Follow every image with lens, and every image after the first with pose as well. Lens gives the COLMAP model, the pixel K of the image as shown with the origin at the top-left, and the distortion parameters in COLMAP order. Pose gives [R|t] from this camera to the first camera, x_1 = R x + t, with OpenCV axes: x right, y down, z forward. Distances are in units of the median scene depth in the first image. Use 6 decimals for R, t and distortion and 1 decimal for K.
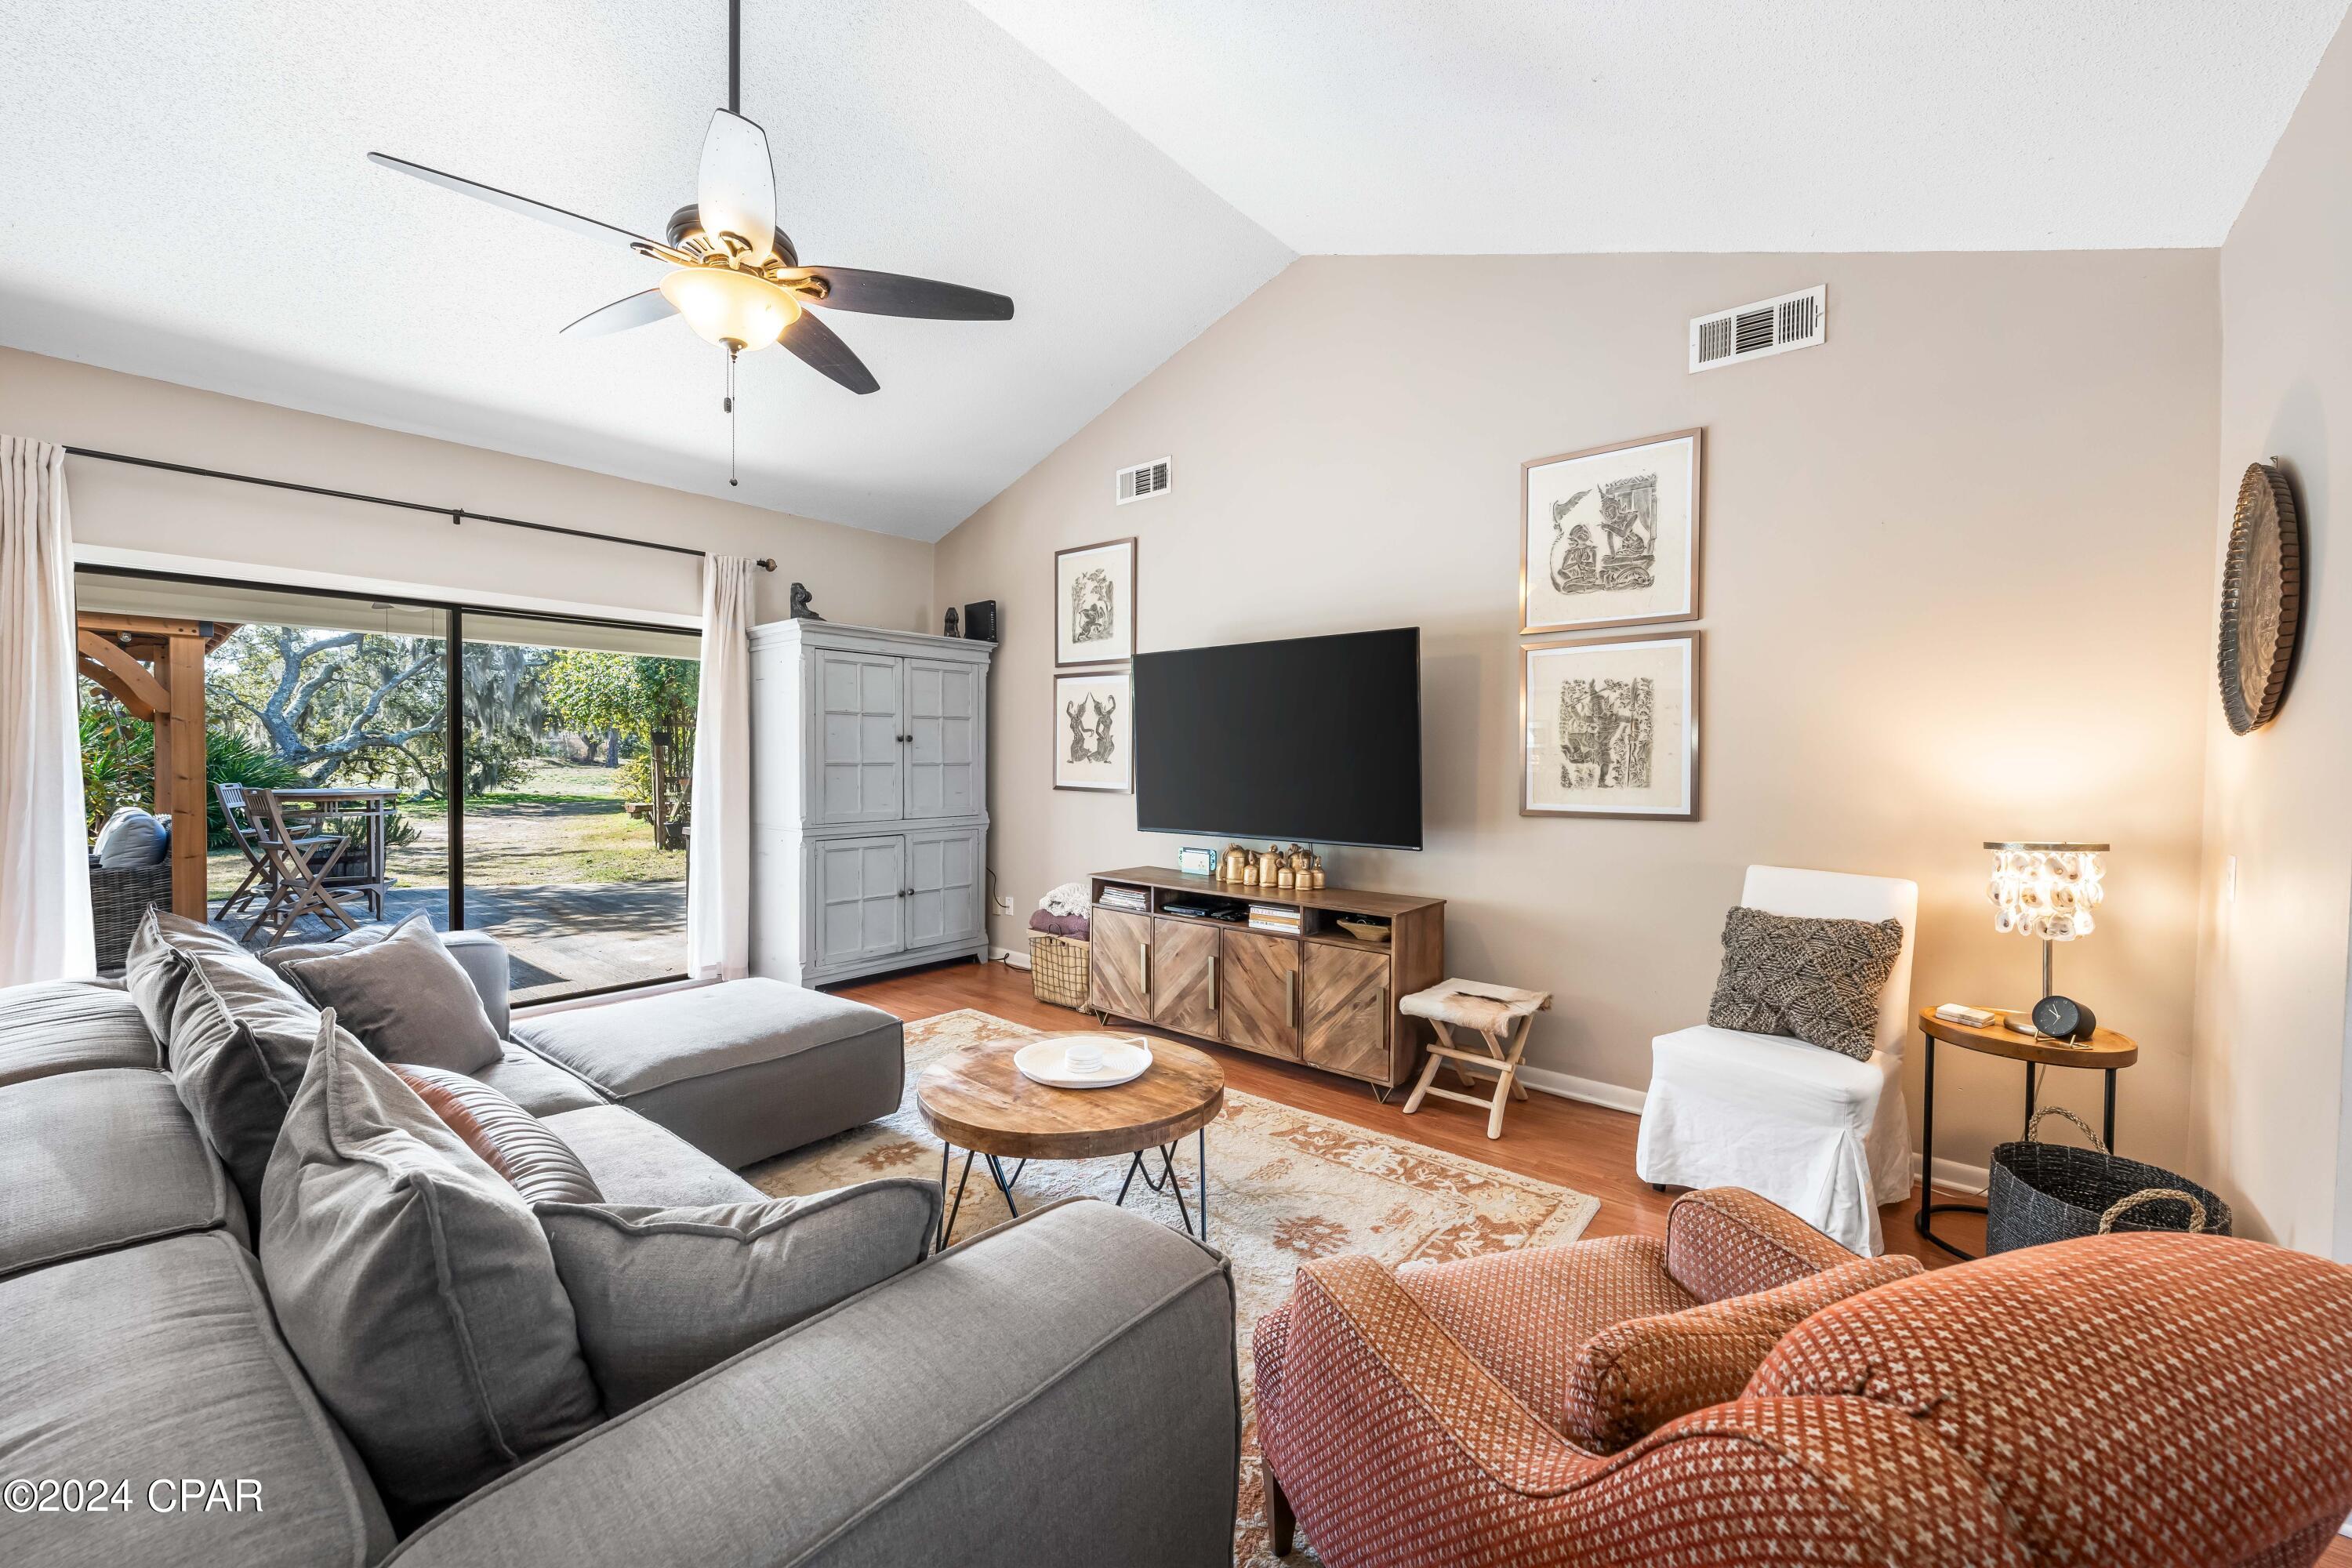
lens RADIAL K [[904.4, 0, 1186.3], [0, 904.4, 772.8], [0, 0, 1]] dist [0.001817, 0.000105]
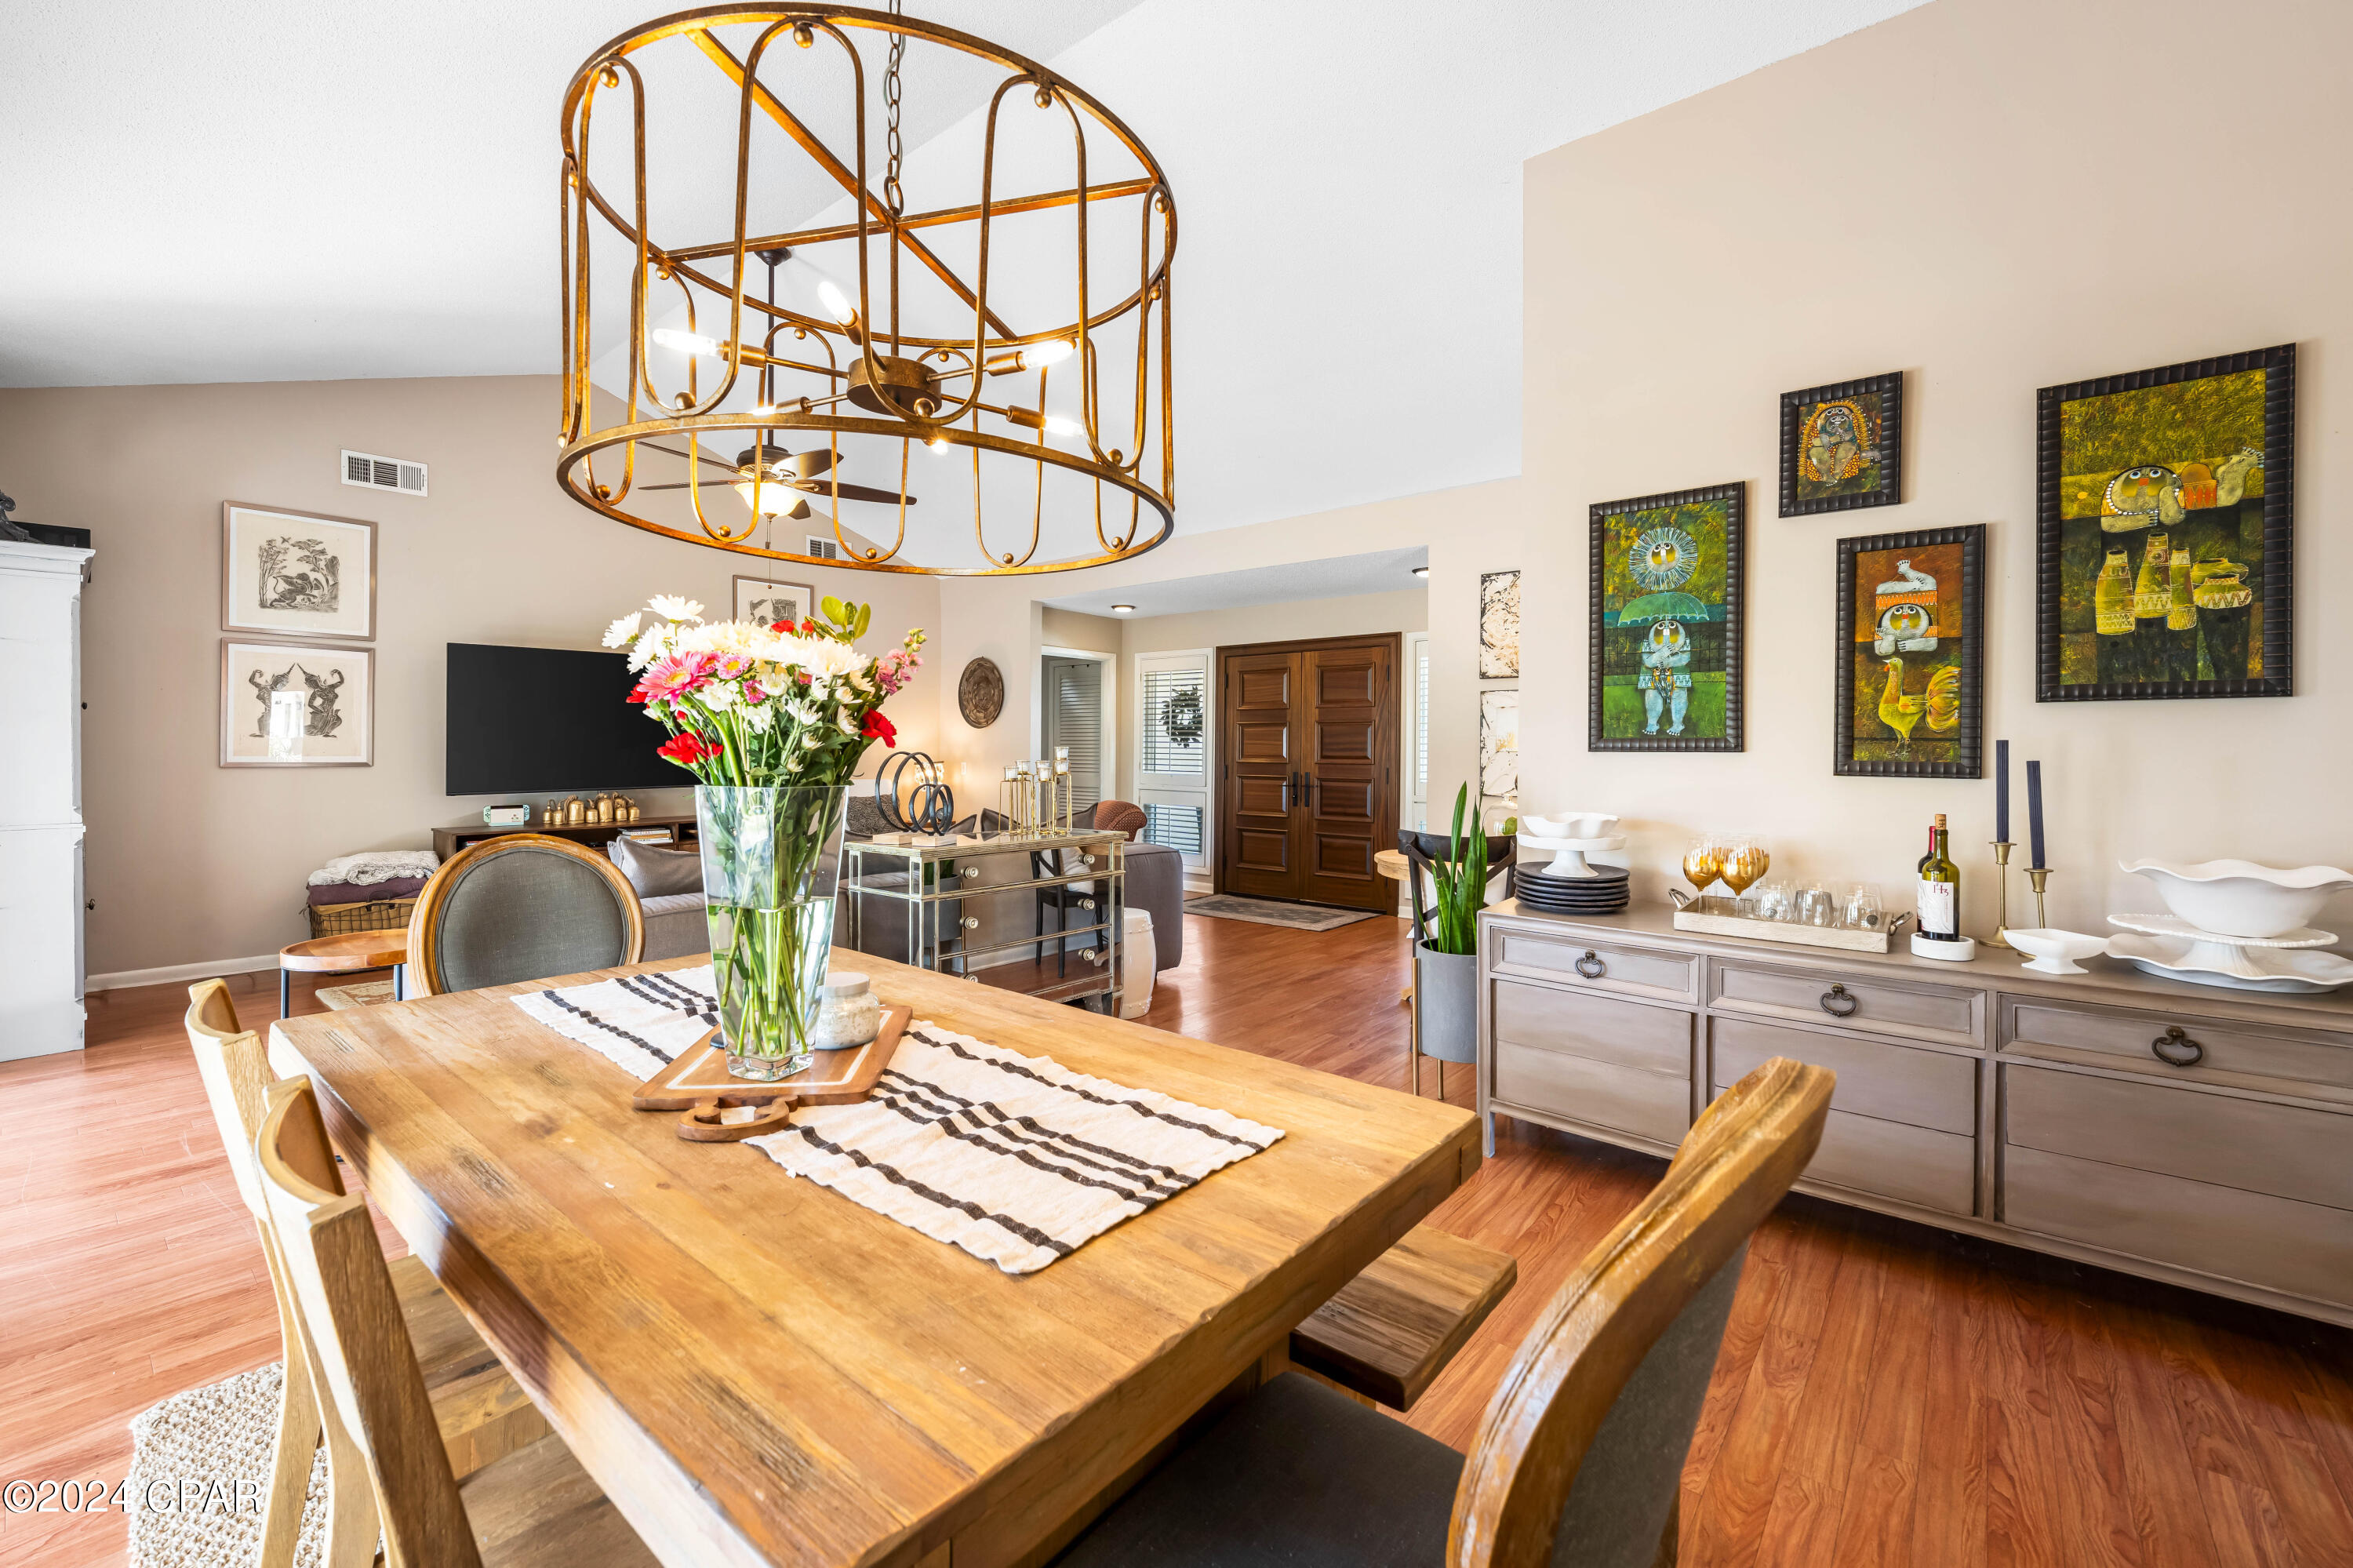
lens RADIAL K [[904.9, 0, 1150.2], [0, 904.9, 753.2], [0, 0, 1]] dist [0.001817, 0.000105]
pose [[0.035471, -0.014638, 0.999264, -1.489102], [0.018875, 0.999724, 0.013975, 0.014053], [-0.999192, 0.018366, 0.035737, 0.087923]]
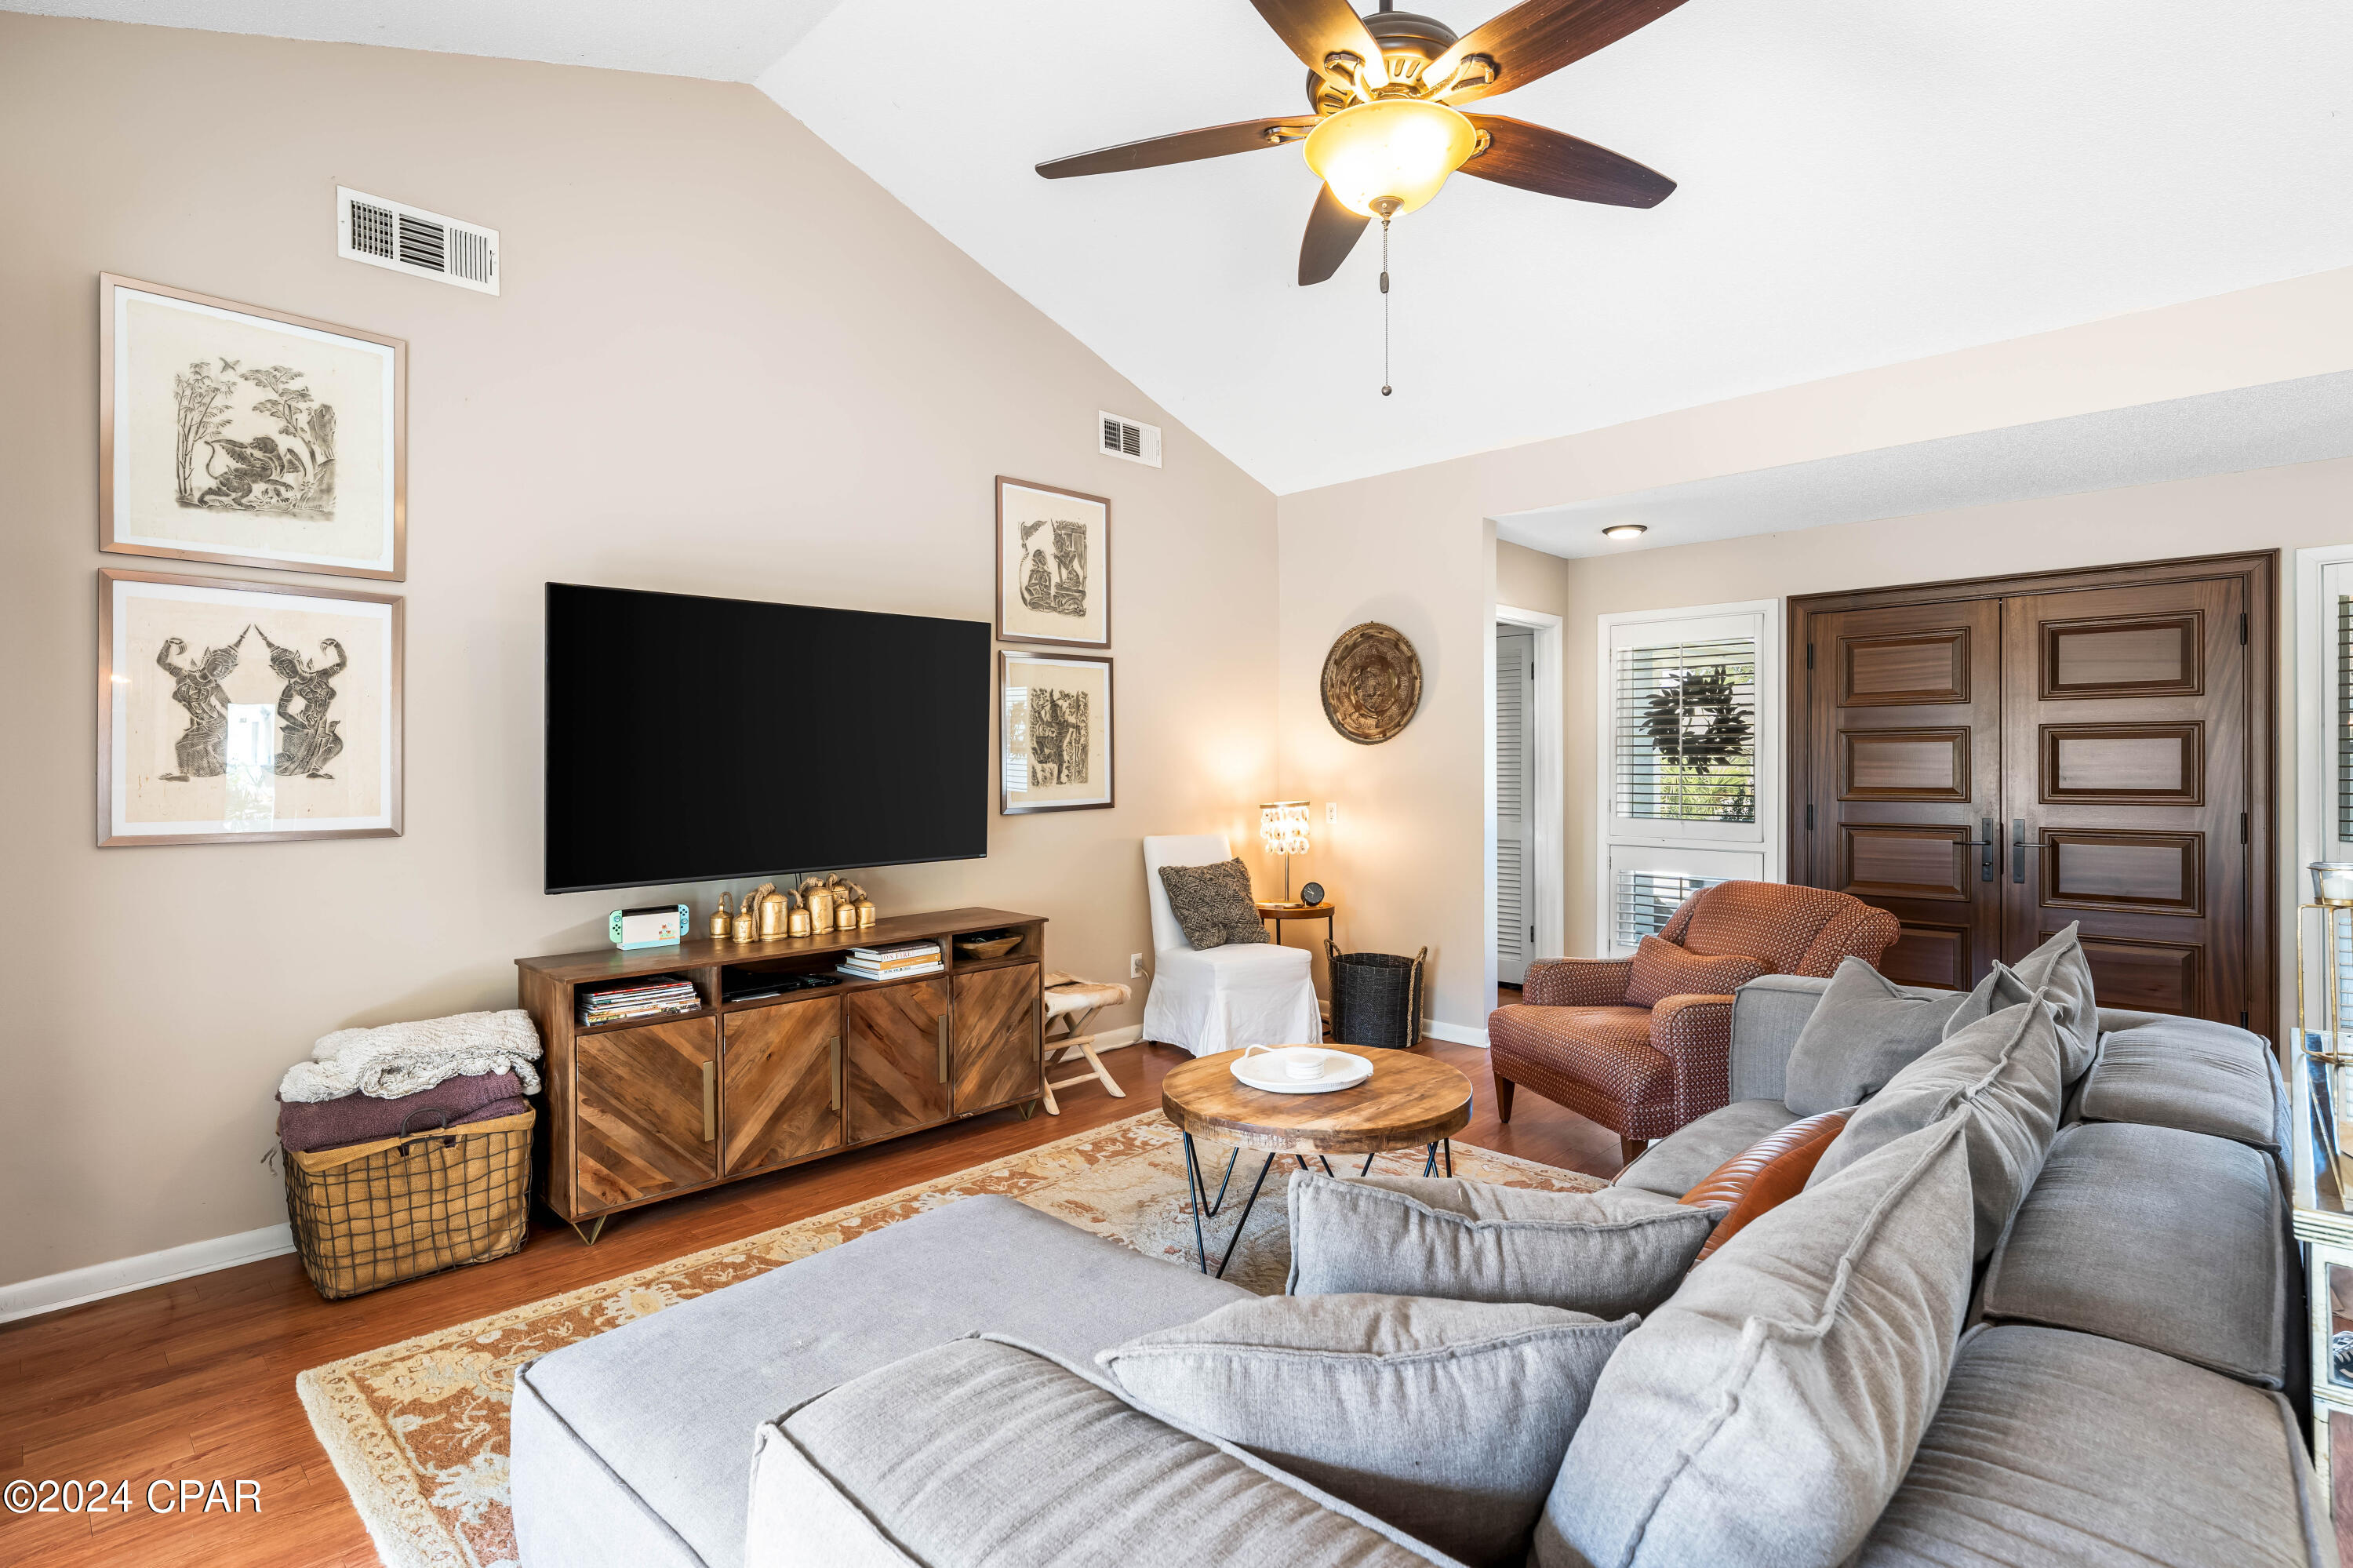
lens RADIAL K [[1102.8, 0, 1182.6], [0, 1102.8, 770.6], [0, 0, 1]] dist [0.003274, -0.000079]
pose [[0.099485, -0.013301, 0.994950, -0.887484], [0.029029, 0.999524, 0.010459, -0.011113], [-0.994616, 0.027842, 0.099823, 0.684734]]
